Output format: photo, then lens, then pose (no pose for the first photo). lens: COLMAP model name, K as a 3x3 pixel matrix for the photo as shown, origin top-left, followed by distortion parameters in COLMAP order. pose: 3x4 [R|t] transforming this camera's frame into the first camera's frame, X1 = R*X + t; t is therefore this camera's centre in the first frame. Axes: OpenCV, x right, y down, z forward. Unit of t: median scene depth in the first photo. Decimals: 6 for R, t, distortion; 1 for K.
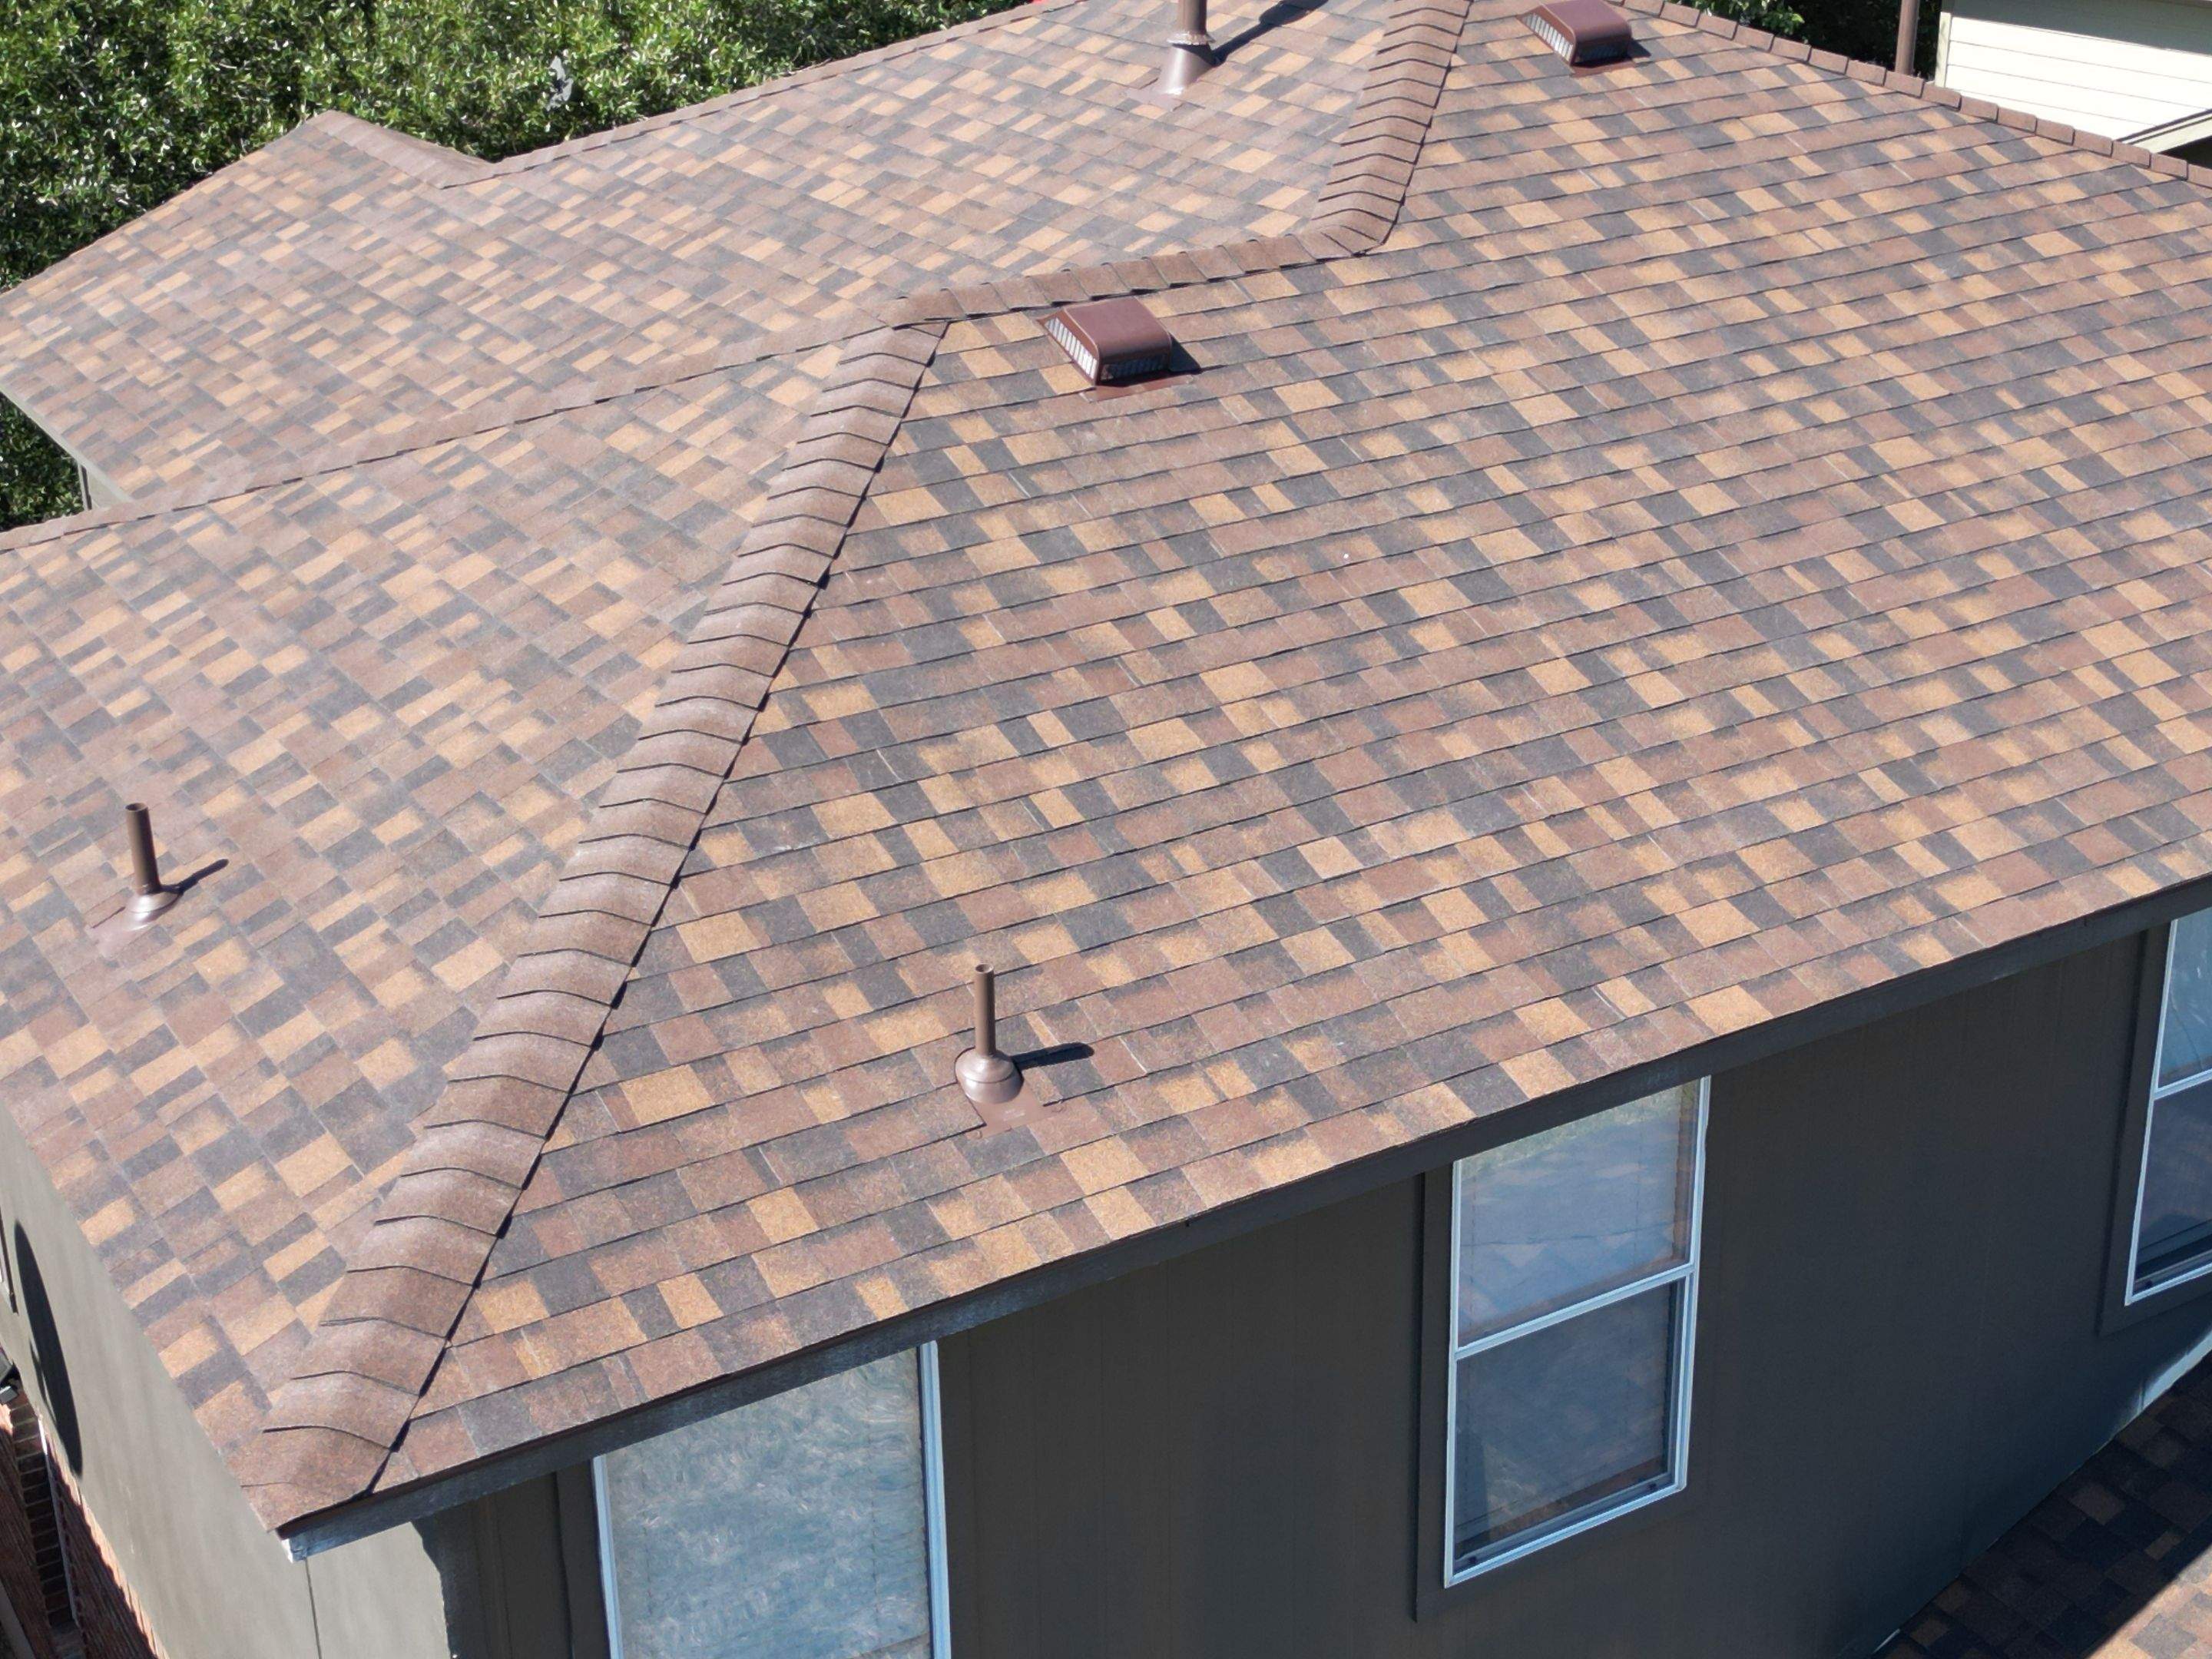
lens RADIAL K [[3087.8, 0, 1106.0], [0, 3087.8, 829.5], [0, 0, 1]] dist [0.117163, -0.041736]
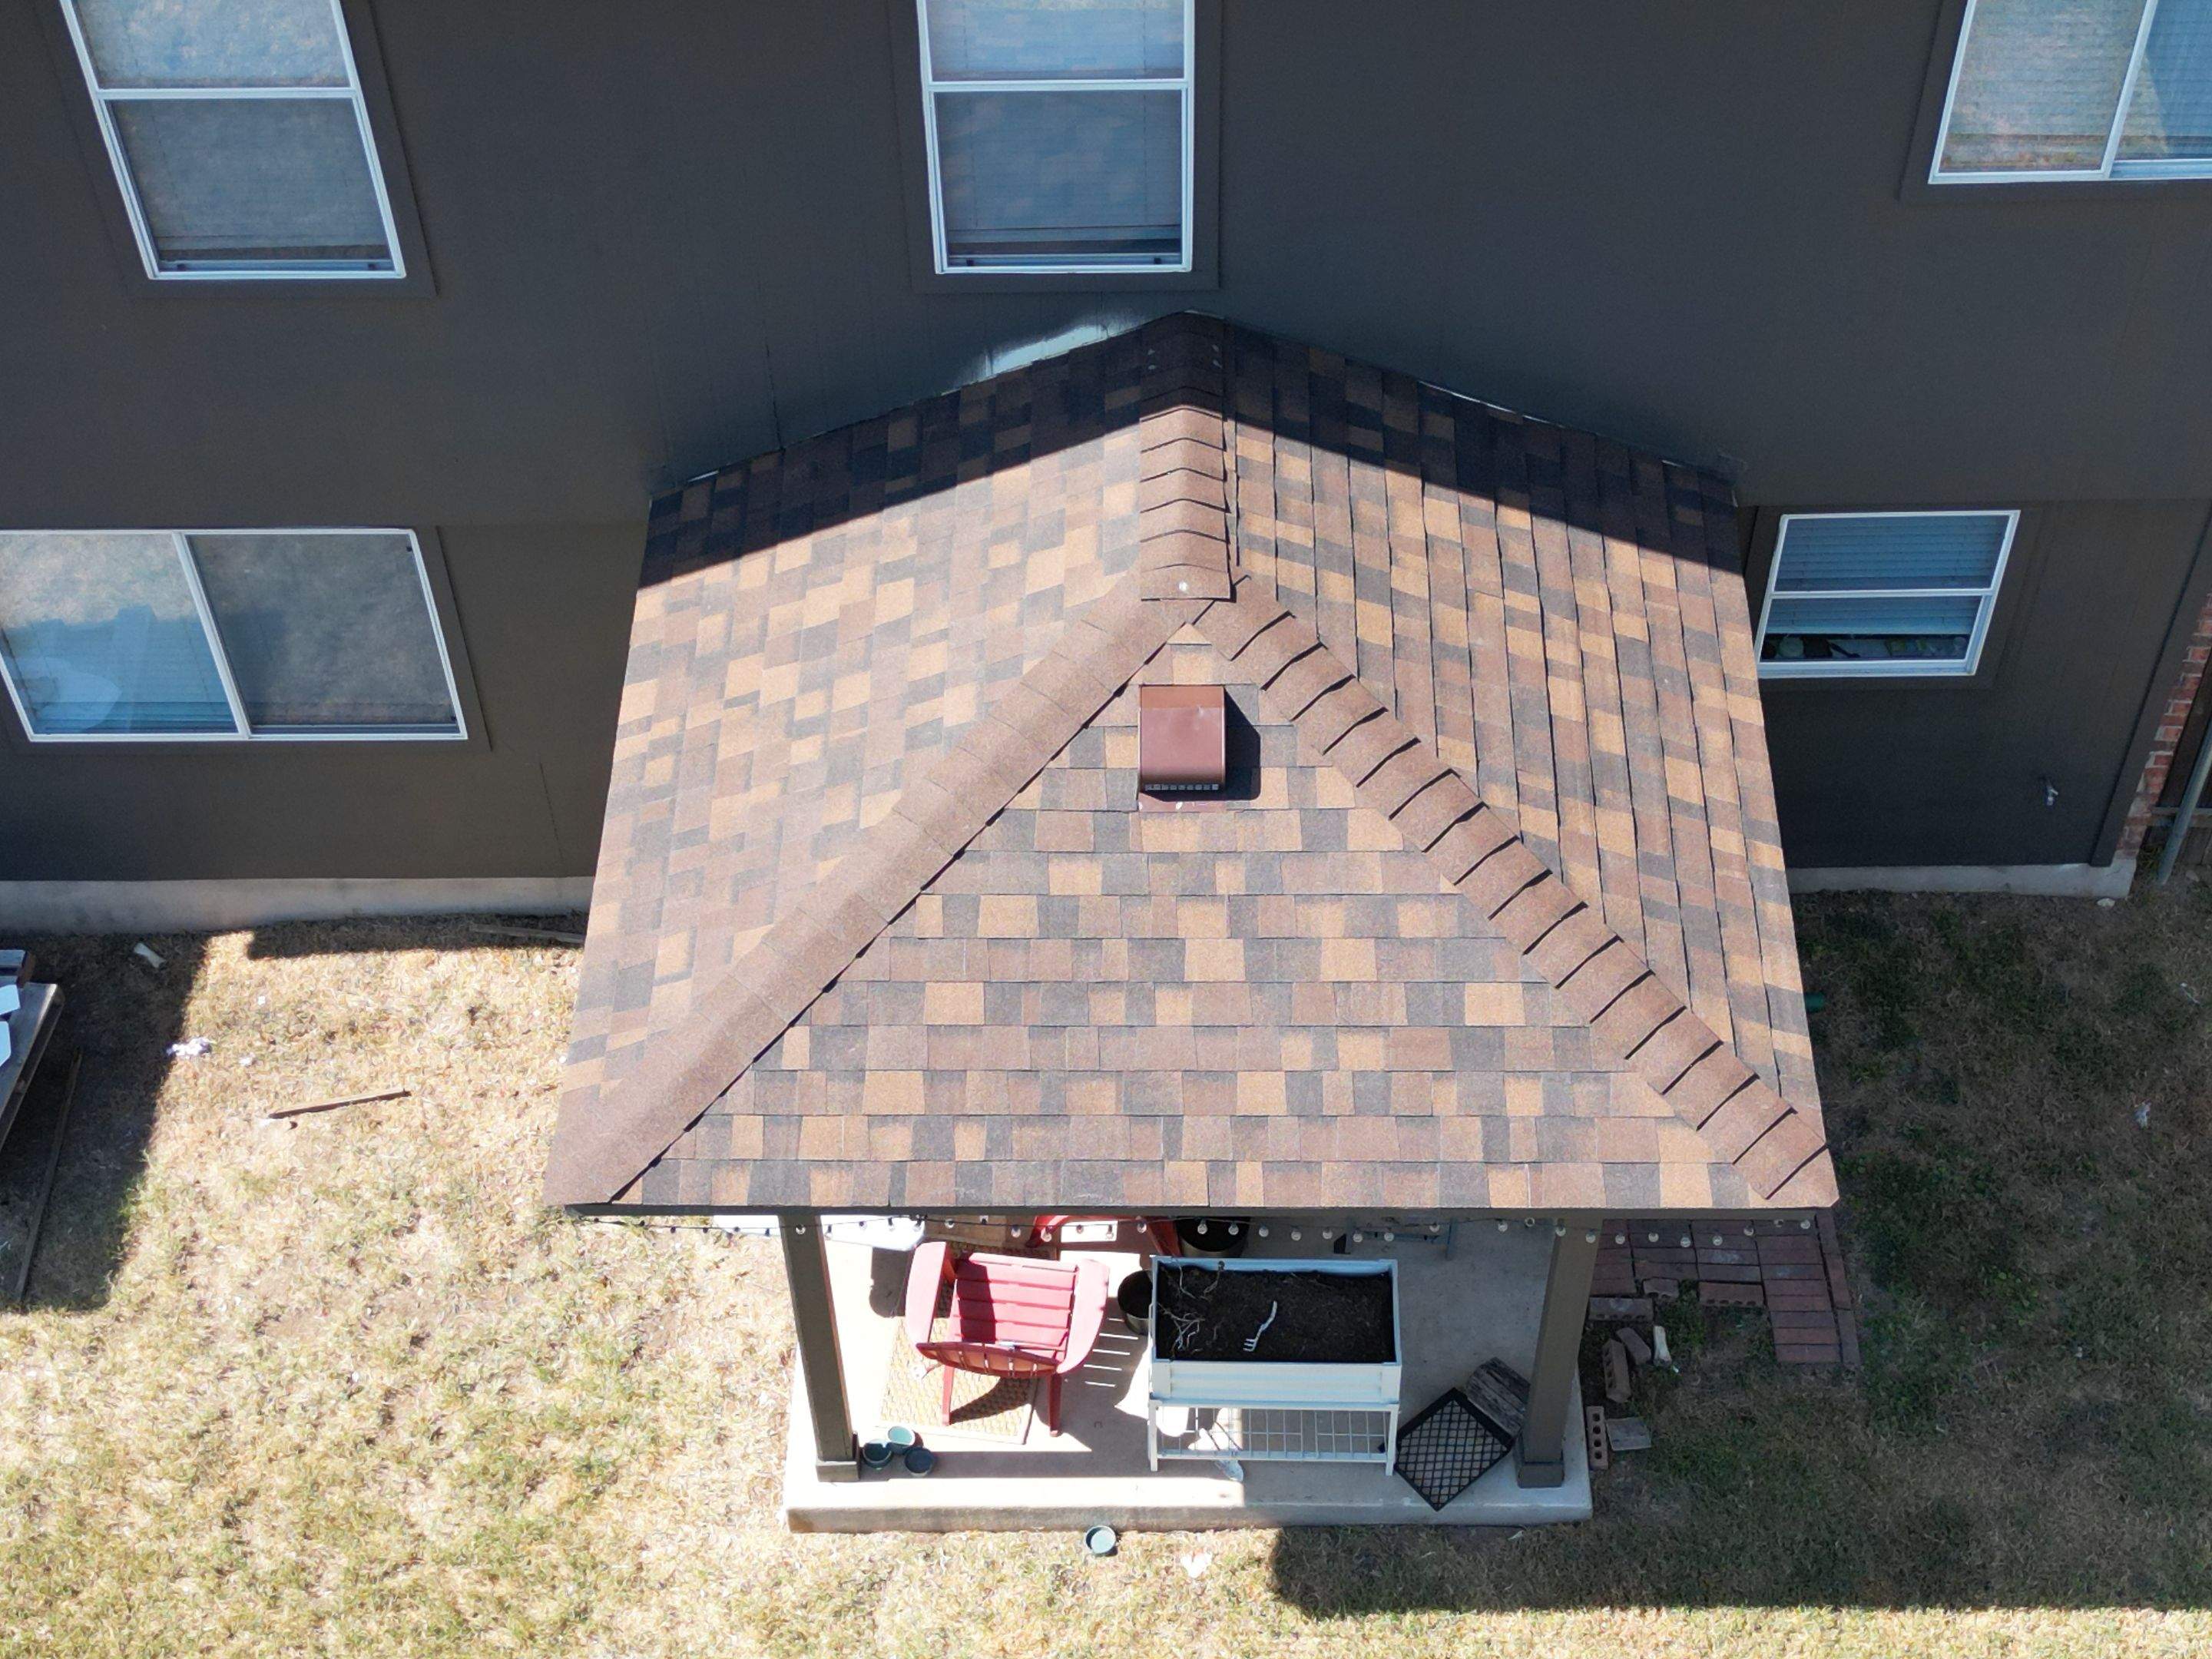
lens RADIAL K [[3087.8, 0, 1106.0], [0, 3087.8, 829.5], [0, 0, 1]] dist [0.117163, -0.041736]
pose [[0.845275, 0.398526, -0.355930, 0.837333], [-0.202373, 0.855273, 0.477026, -0.207723], [0.494525, -0.331187, 0.803592, 0.106702]]
